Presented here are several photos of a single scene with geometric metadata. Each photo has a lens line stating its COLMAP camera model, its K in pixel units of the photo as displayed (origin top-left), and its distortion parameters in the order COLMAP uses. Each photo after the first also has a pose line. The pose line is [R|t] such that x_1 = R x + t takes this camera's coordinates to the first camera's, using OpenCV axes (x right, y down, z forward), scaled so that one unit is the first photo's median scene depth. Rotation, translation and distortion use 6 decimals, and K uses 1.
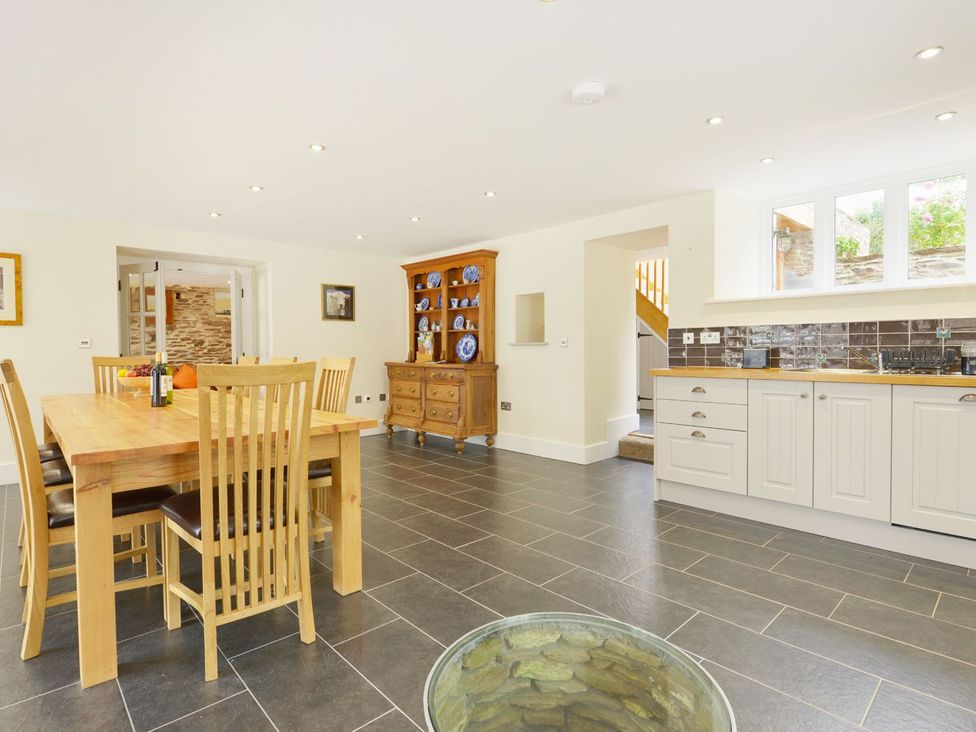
lens RADIAL K [[495.5, 0, 486.1], [0, 495.5, 355.0], [0, 0, 1]] dist [-0.020249, -0.001021]
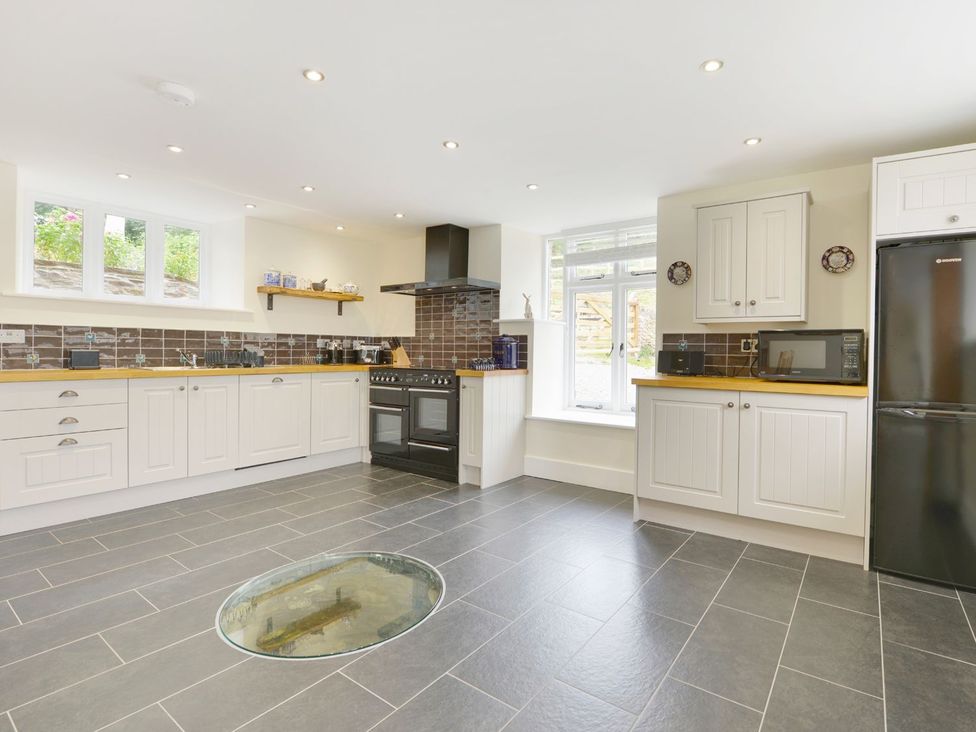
lens RADIAL K [[495.5, 0, 486.1], [0, 495.5, 355.0], [0, 0, 1]] dist [-0.020249, -0.001021]
pose [[-0.150293, -0.001148, 0.988641, -0.630163], [0.006425, 0.999977, 0.002137, 0.001296], [-0.988621, 0.006673, -0.150282, 0.392944]]
